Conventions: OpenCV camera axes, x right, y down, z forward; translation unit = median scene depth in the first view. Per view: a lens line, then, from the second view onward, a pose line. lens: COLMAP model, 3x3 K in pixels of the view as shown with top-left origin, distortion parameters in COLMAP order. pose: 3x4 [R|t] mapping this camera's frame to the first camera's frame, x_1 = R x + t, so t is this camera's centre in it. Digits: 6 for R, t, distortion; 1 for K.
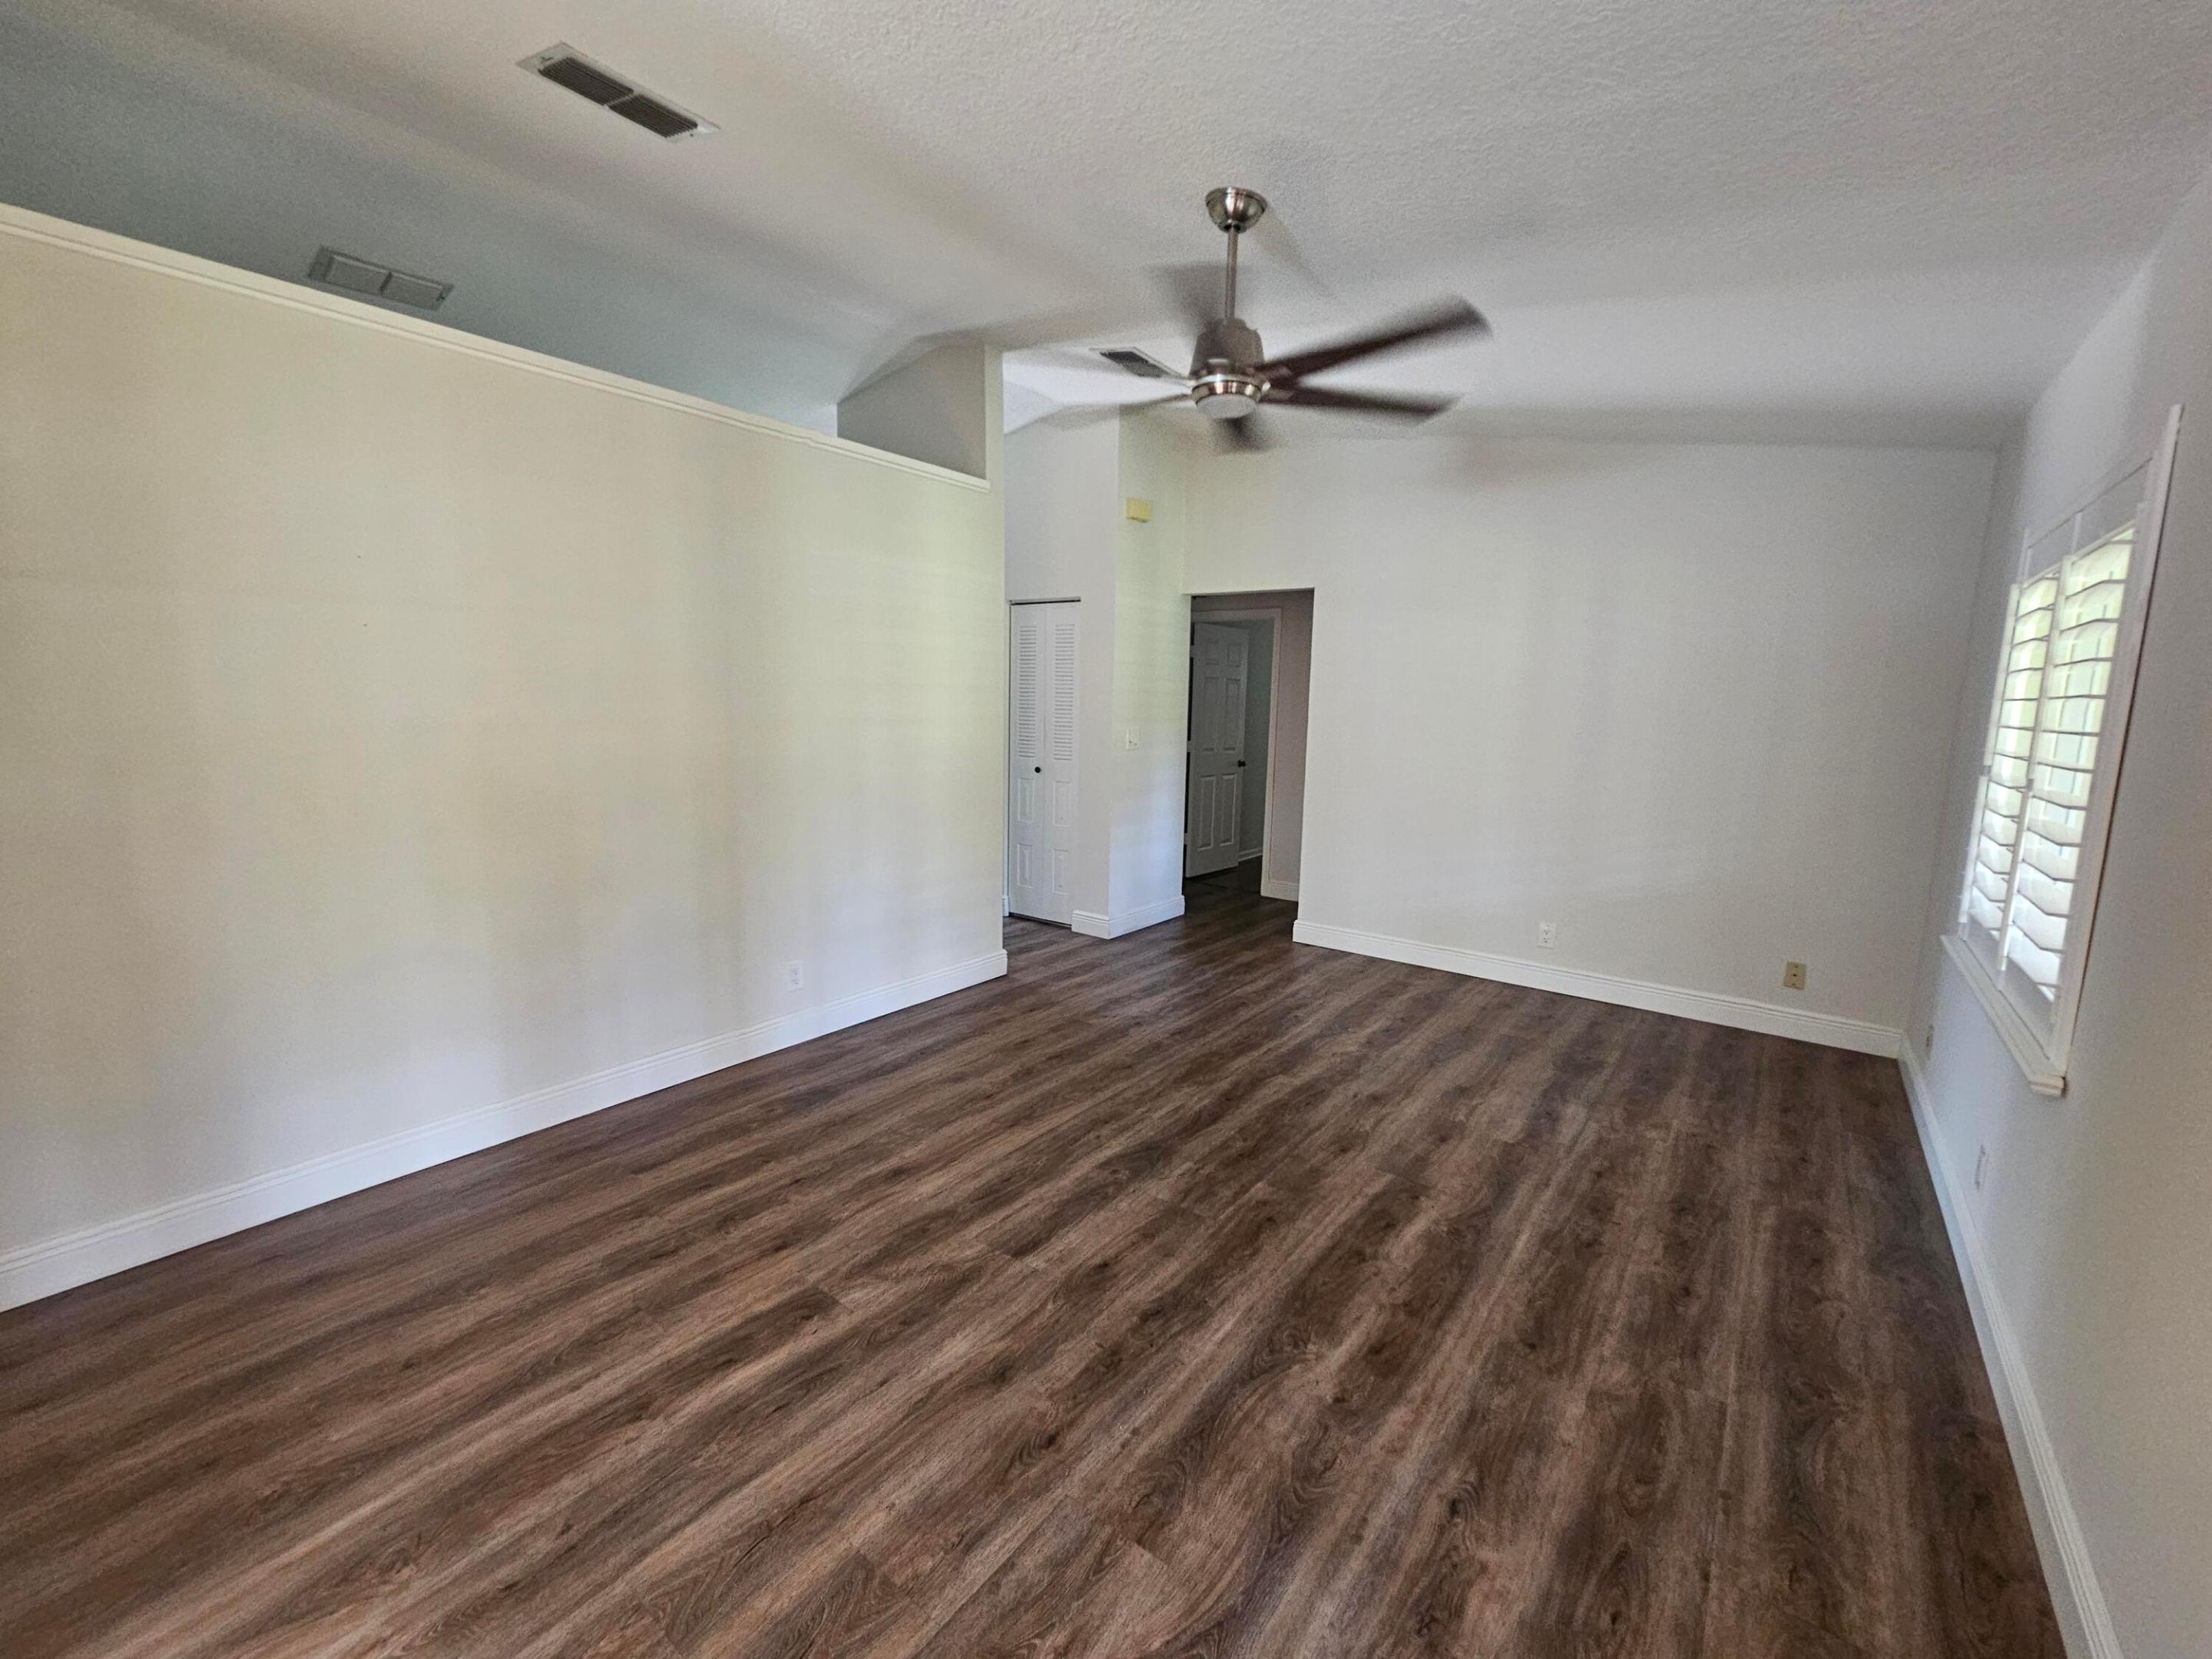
lens RADIAL K [[904.4, 0, 1099.6], [0, 904.4, 836.3], [0, 0, 1]] dist [-0.002692, 0.002462]
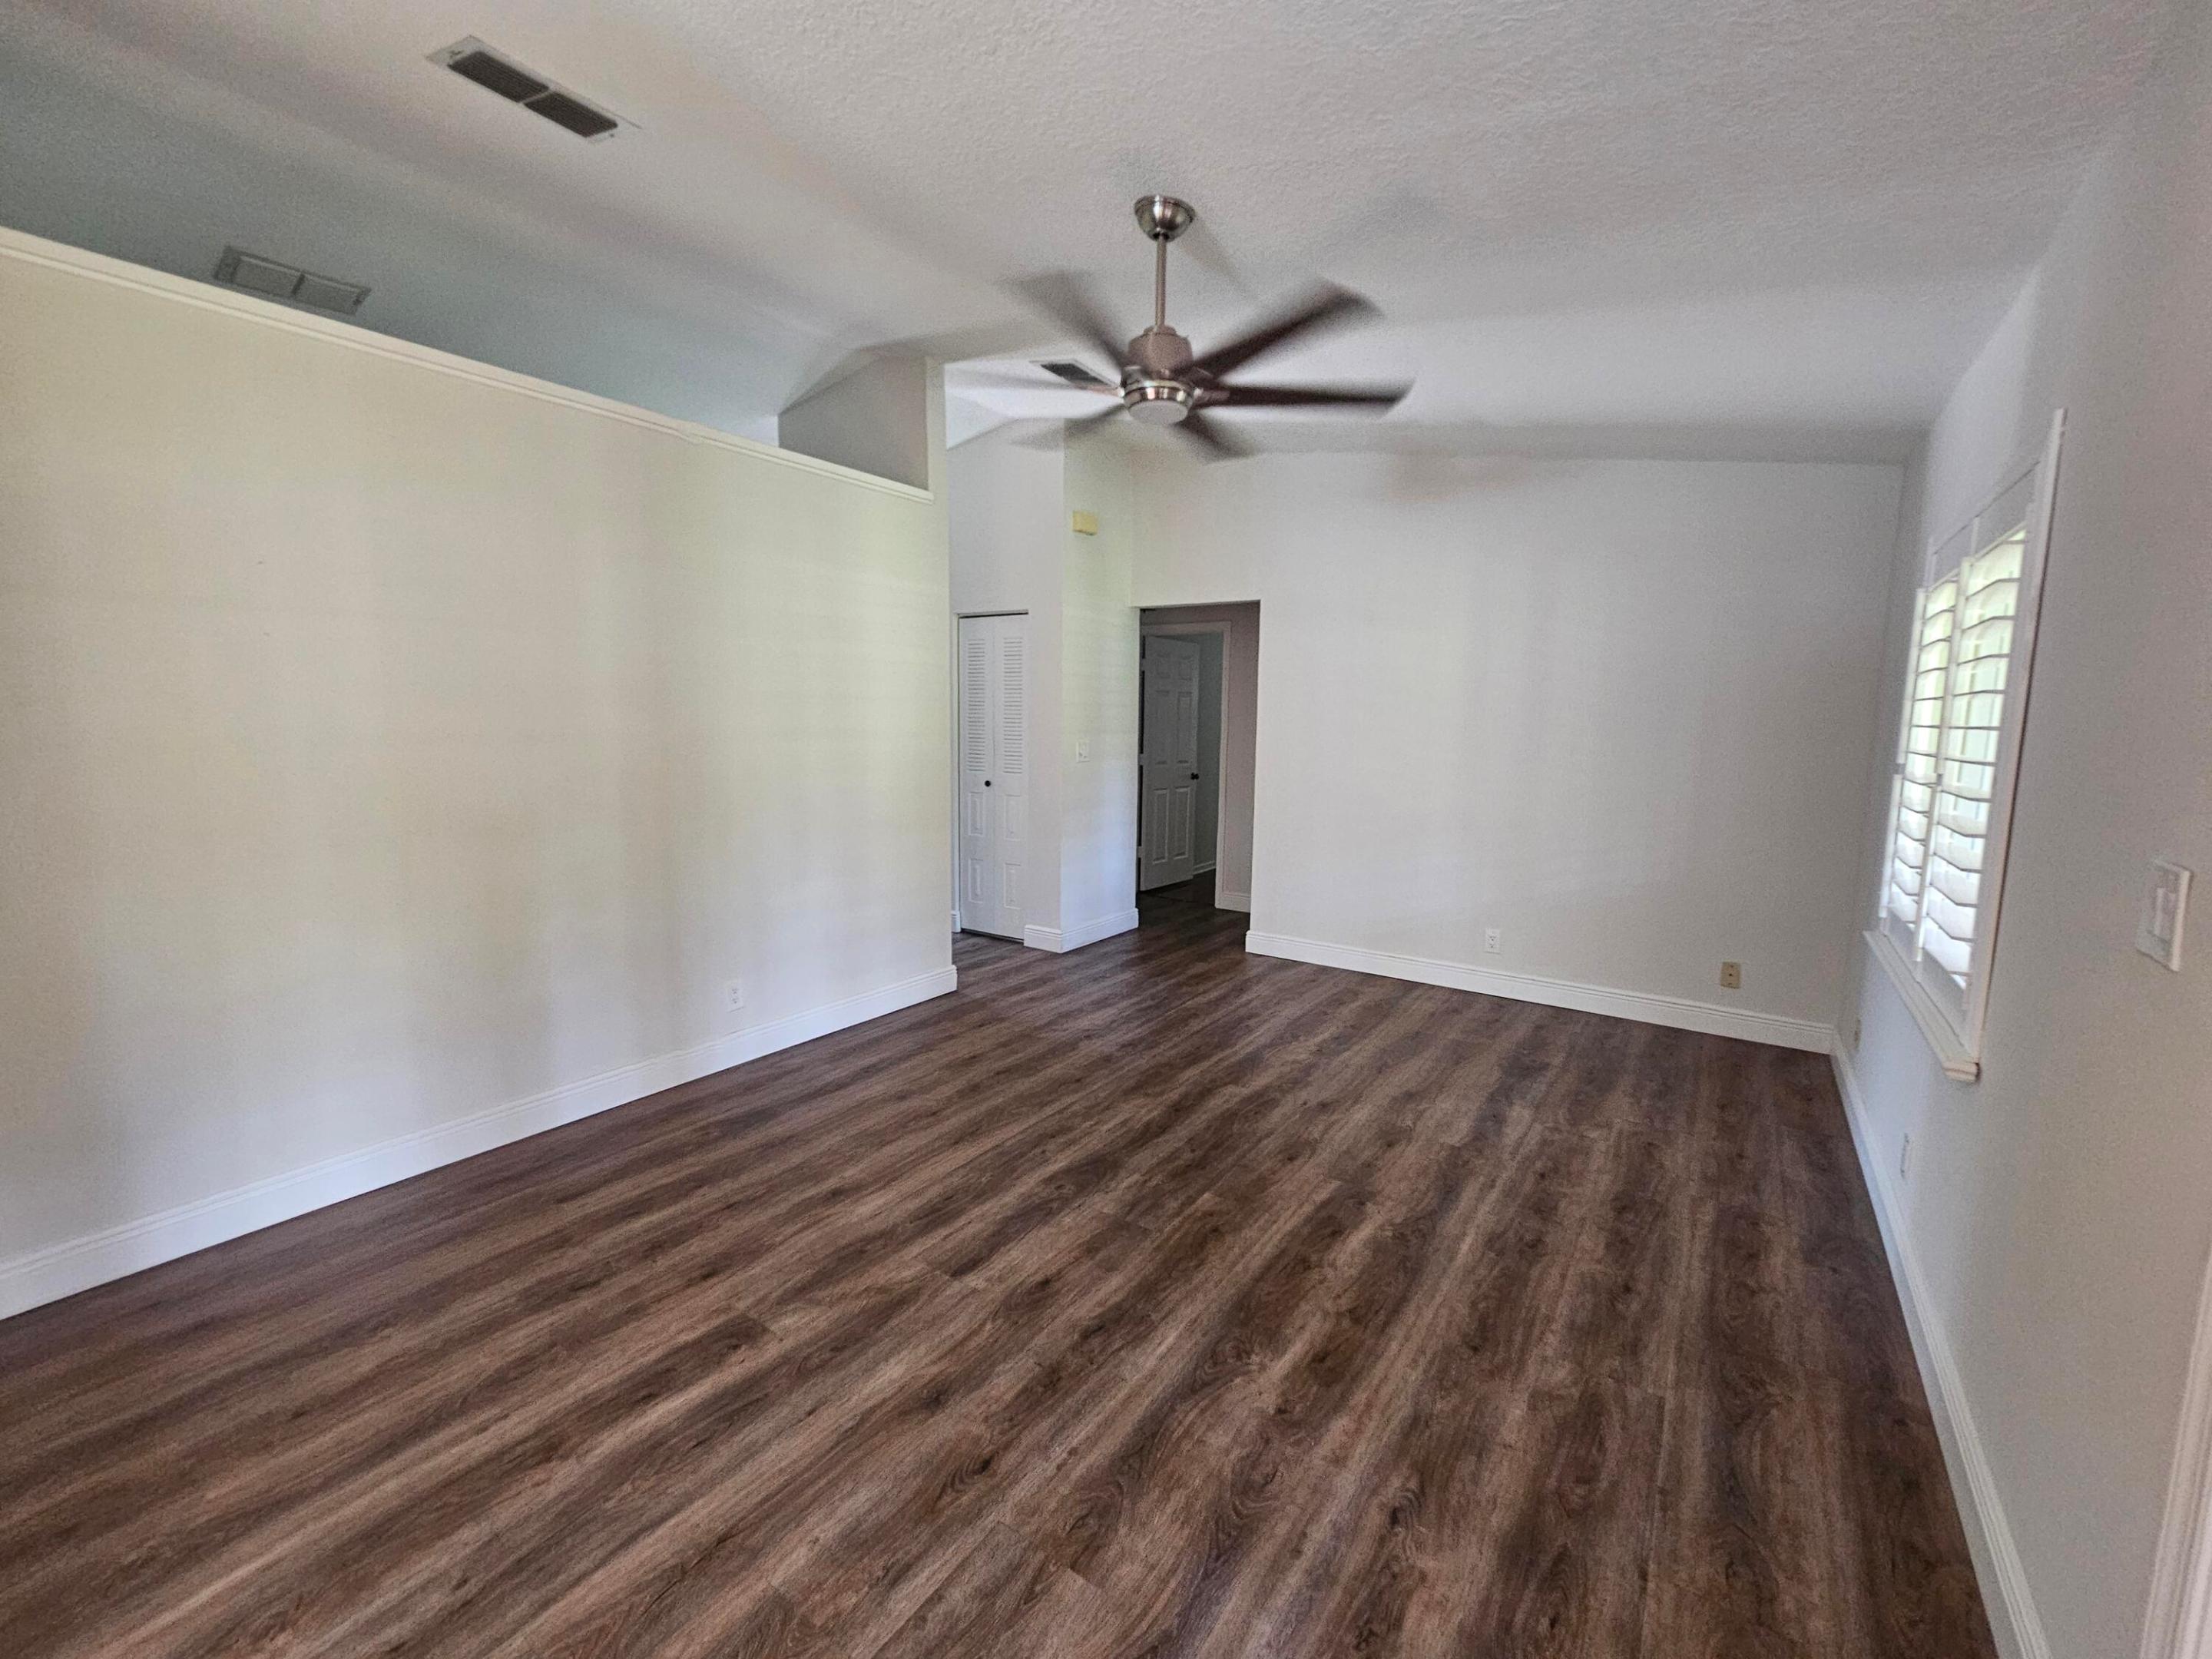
lens RADIAL K [[904.4, 0, 1099.7], [0, 904.4, 836.9], [0, 0, 1]] dist [-0.002692, 0.002462]
pose [[0.999022, -0.013228, 0.042180, 0.026603], [0.014020, 0.999730, -0.018527, 0.011925], [-0.041924, 0.019100, 0.998938, 0.011720]]
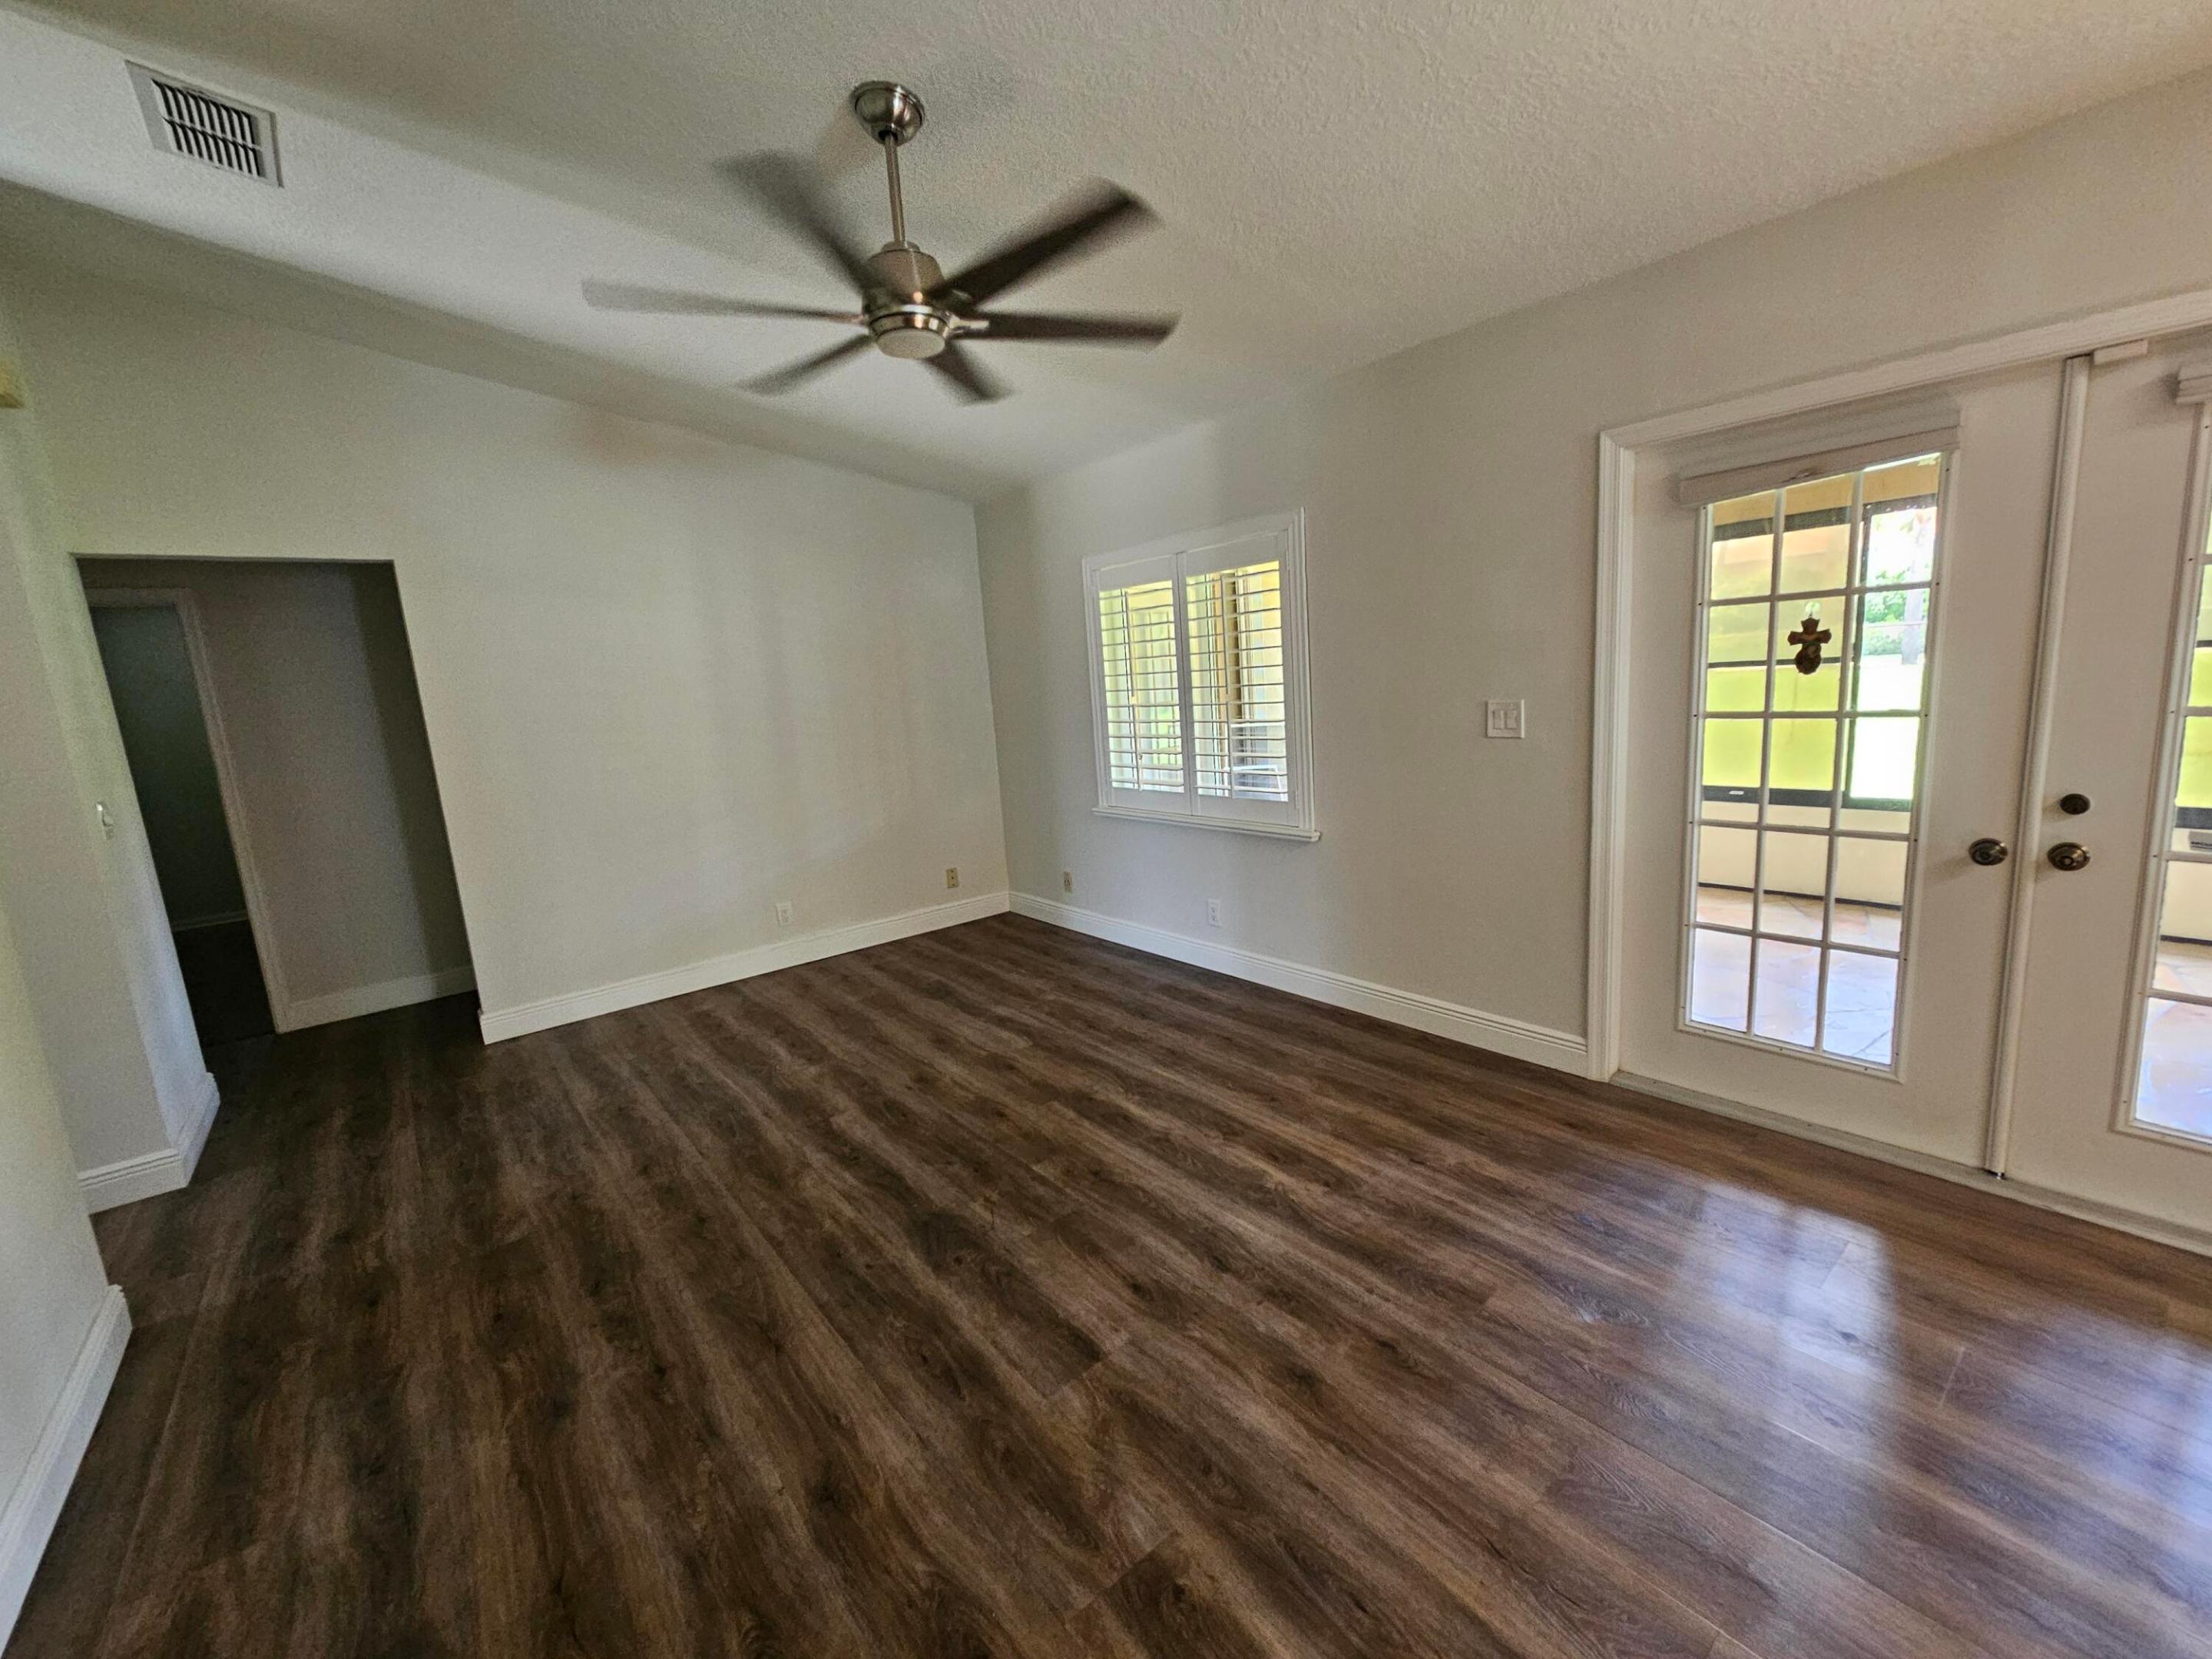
lens RADIAL K [[904.4, 0, 1108.1], [0, 904.4, 834.5], [0, 0, 1]] dist [-0.002692, 0.002462]
pose [[0.234011, -0.208504, 0.949613, -0.735807], [0.223855, 0.962045, 0.156070, -0.111225], [-0.946112, 0.176053, 0.271804, 0.657933]]
